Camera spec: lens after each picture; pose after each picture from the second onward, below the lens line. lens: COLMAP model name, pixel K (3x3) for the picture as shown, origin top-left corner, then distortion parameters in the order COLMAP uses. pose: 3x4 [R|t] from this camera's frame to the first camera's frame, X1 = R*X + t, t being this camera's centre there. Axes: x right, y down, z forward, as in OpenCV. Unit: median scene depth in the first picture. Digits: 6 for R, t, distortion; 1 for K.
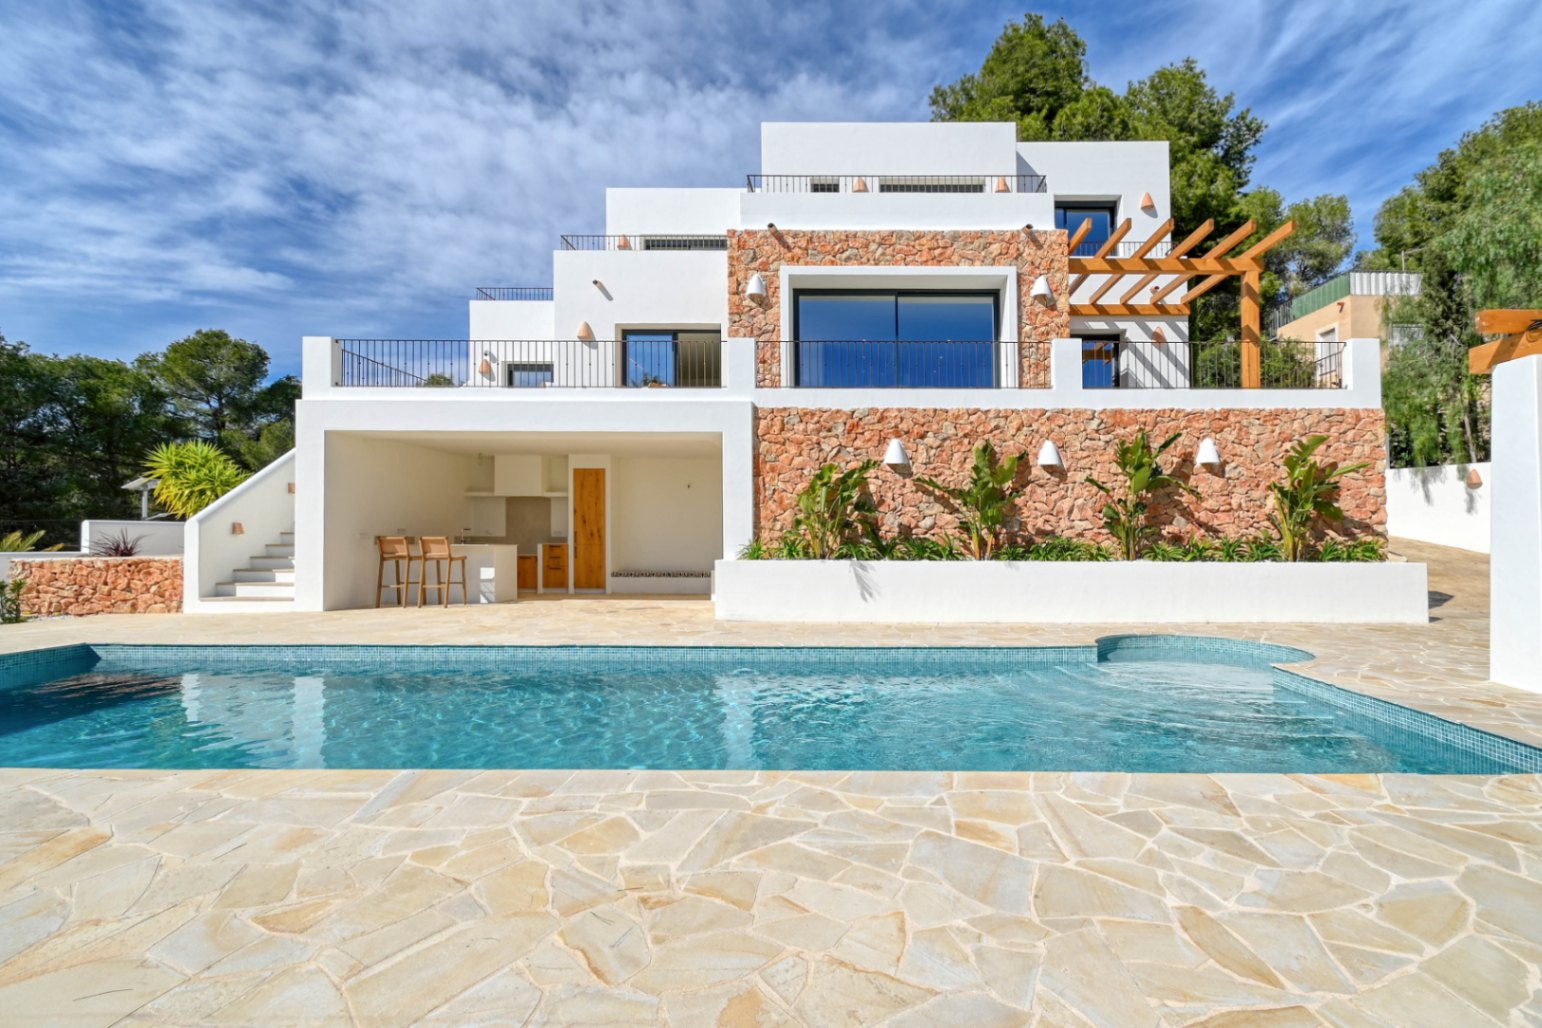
lens RADIAL K [[695.5, 0, 887.1], [0, 695.5, 531.6], [0, 0, 1]] dist [0.001829, -0.000194]
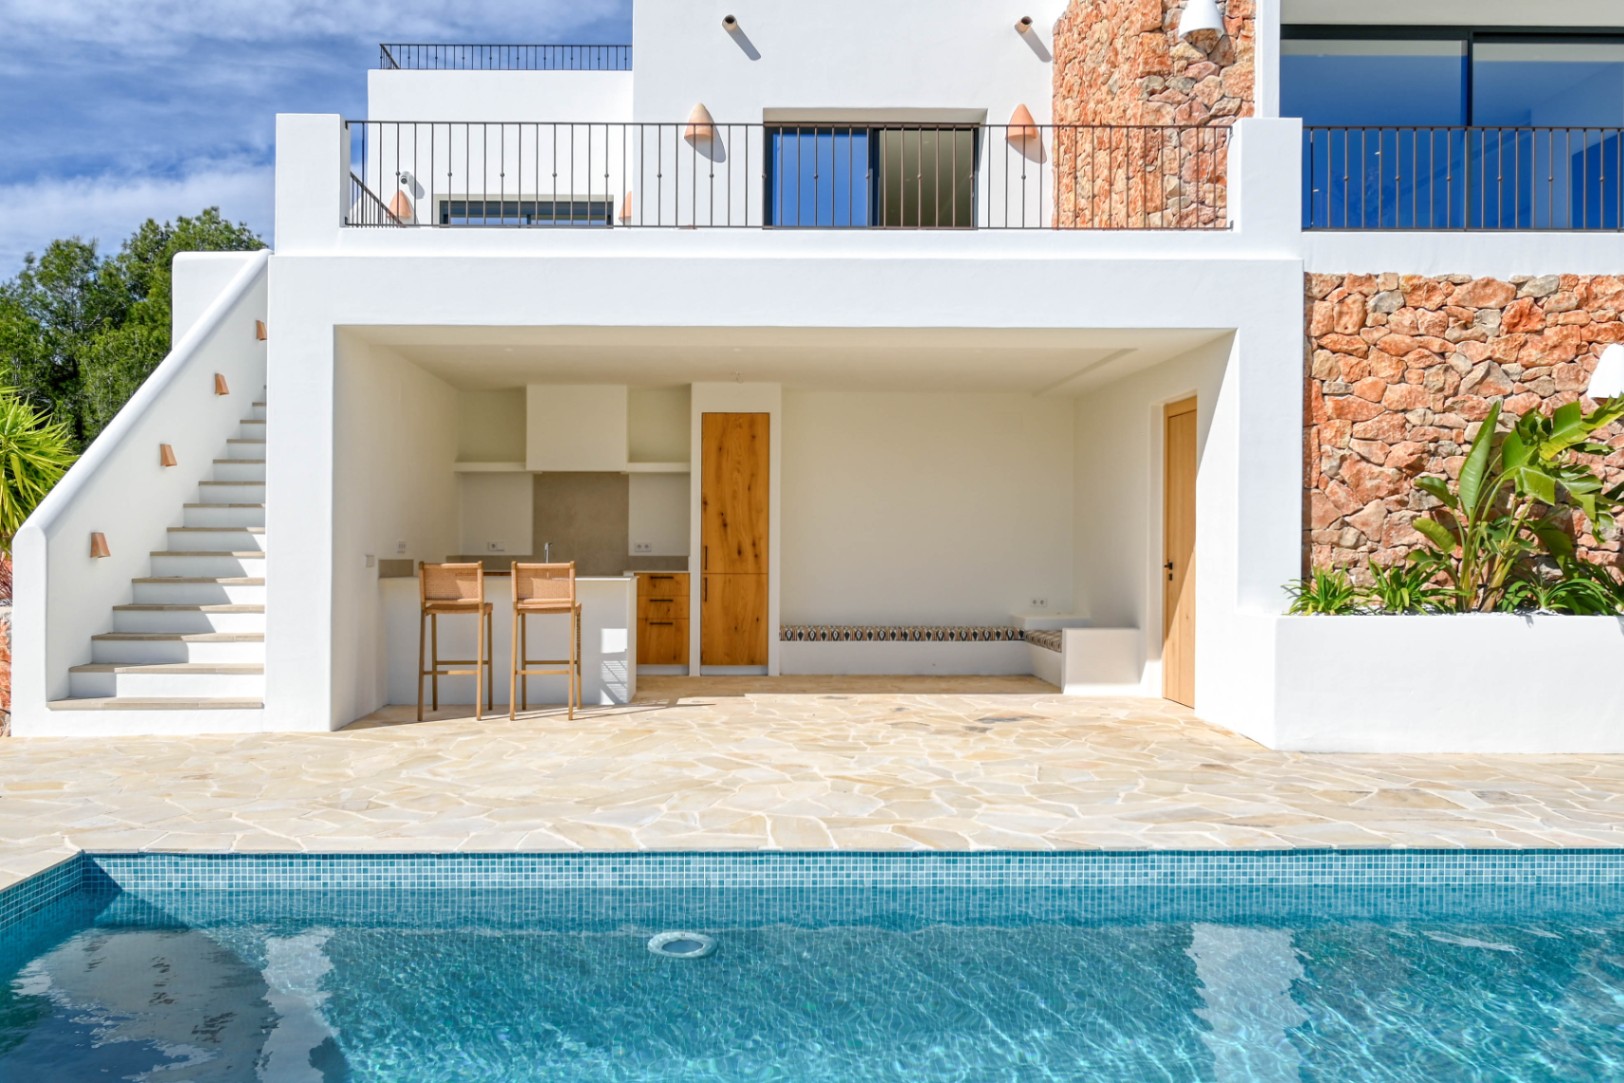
lens RADIAL K [[1239.2, 0, 808.9], [0, 1239.2, 543.5], [0, 0, 1]] dist [0.001022, 0.002138]
pose [[0.999797, -0.002153, 0.020020, -0.518623], [0.001955, 0.999949, 0.009893, -0.012928], [-0.020041, -0.009852, 0.999751, 0.203359]]
